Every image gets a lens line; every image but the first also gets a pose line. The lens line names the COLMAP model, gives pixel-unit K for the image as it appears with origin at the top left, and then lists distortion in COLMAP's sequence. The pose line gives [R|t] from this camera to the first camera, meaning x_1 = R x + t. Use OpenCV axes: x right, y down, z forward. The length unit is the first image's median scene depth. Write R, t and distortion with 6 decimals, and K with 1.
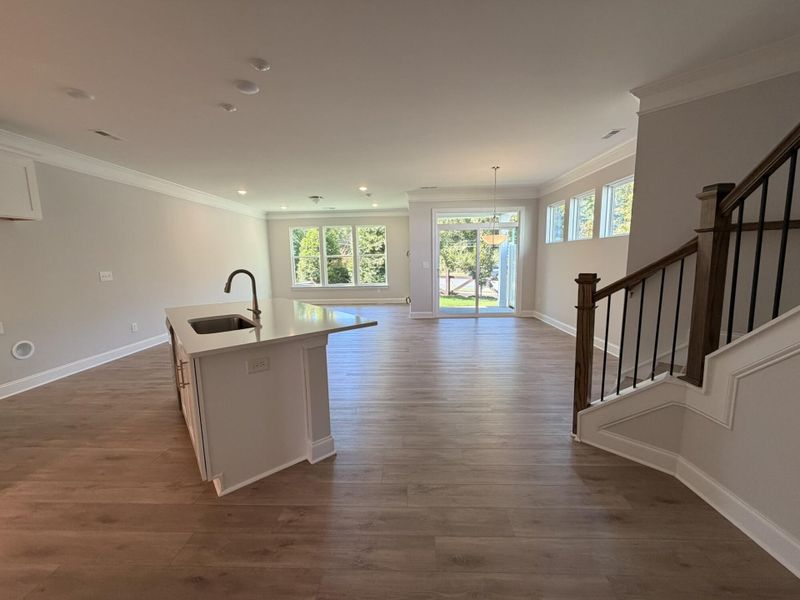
lens RADIAL K [[322.5, 0, 399.0], [0, 322.5, 300.0], [0, 0, 1]] dist [0.003488, -0.000035]
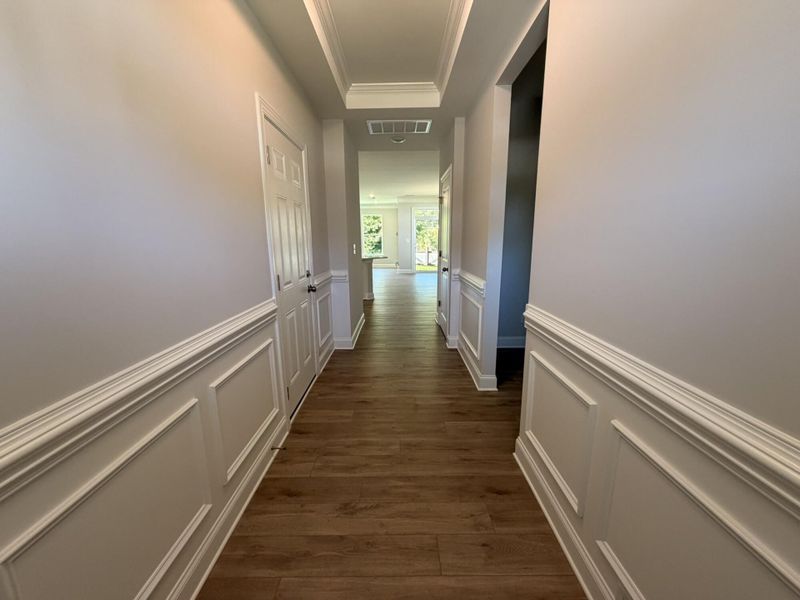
lens RADIAL K [[327.5, 0, 398.2], [0, 327.5, 295.4], [0, 0, 1]] dist [0.003460, 0.000314]
pose [[0.999330, 0.004665, 0.036296, -0.018366], [-0.006230, 0.999050, 0.043132, 0.069821], [-0.036060, -0.043329, 0.998410, -0.483723]]
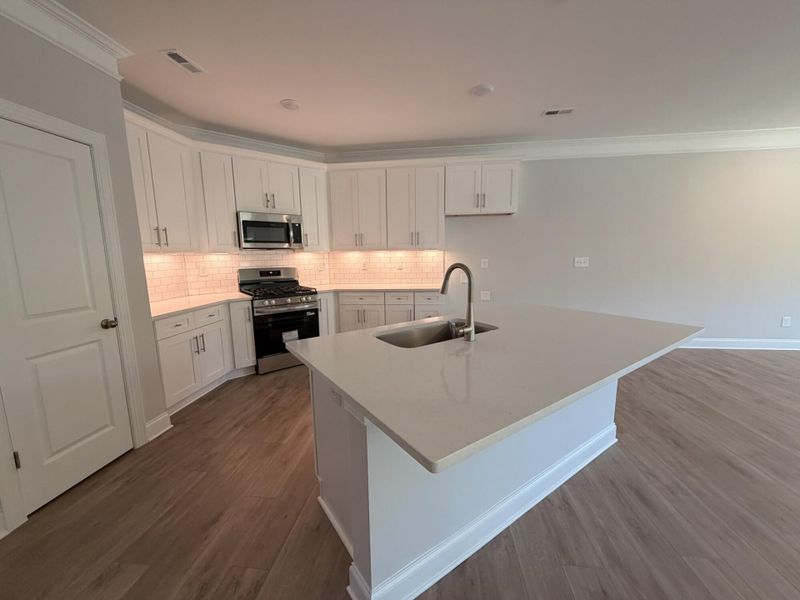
lens RADIAL K [[327.5, 0, 392.5], [0, 327.5, 297.9], [0, 0, 1]] dist [0.003460, 0.000314]
pose [[-0.061864, 0.156962, -0.985665, 0.053691], [-0.119714, 0.979260, 0.163456, -0.027309], [0.990879, 0.128109, -0.041790, 0.218815]]
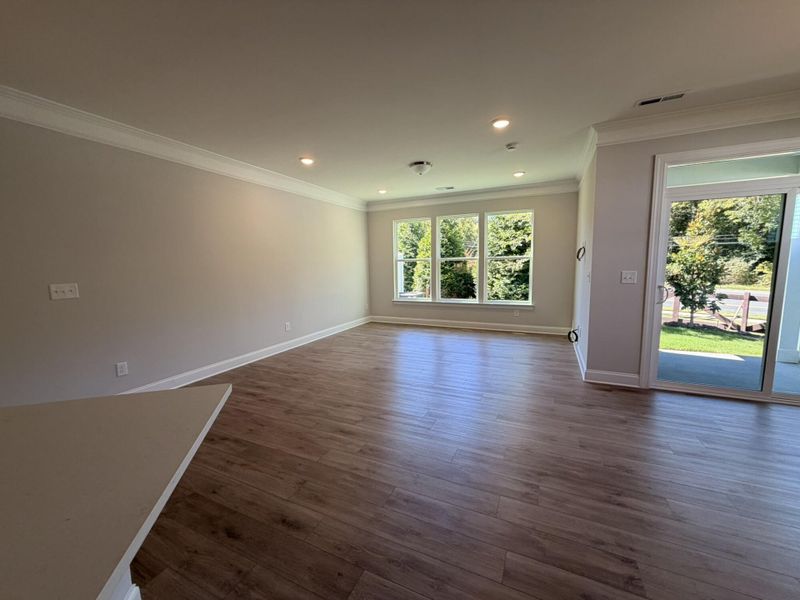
lens RADIAL K [[322.5, 0, 398.5], [0, 322.5, 302.0], [0, 0, 1]] dist [0.003488, -0.000035]
pose [[0.923771, 0.048524, -0.379859, -0.034028], [-0.049897, 0.998735, 0.006237, -0.039409], [0.379681, 0.013192, 0.925023, 0.297914]]
